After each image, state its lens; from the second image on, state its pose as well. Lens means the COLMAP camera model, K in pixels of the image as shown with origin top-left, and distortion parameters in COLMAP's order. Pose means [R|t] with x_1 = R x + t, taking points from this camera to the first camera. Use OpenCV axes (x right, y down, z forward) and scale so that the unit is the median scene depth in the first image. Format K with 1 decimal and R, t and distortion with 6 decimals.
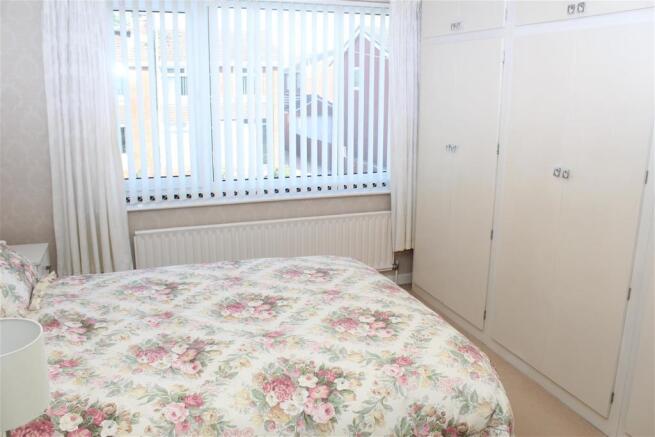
lens RADIAL K [[546.5, 0, 328.3], [0, 546.5, 216.8], [0, 0, 1]] dist [-0.133637, 0.097718]
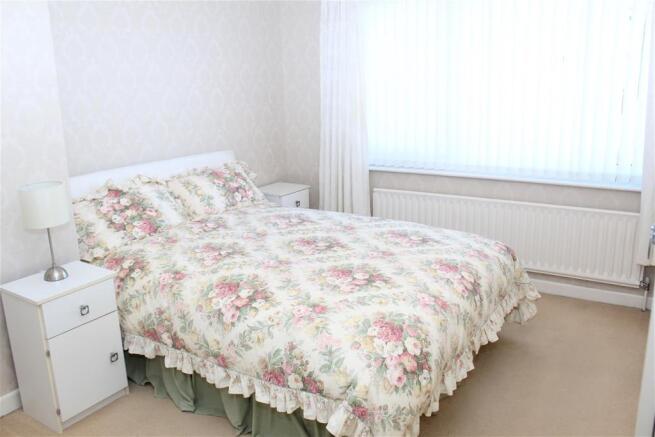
lens RADIAL K [[546.5, 0, 328.8], [0, 546.5, 218.4], [0, 0, 1]] dist [-0.133637, 0.097718]
pose [[0.601212, 0.171010, -0.780576, 0.930003], [-0.158272, 0.982964, 0.093446, -0.007588], [0.783258, 0.067362, 0.618036, 0.342755]]
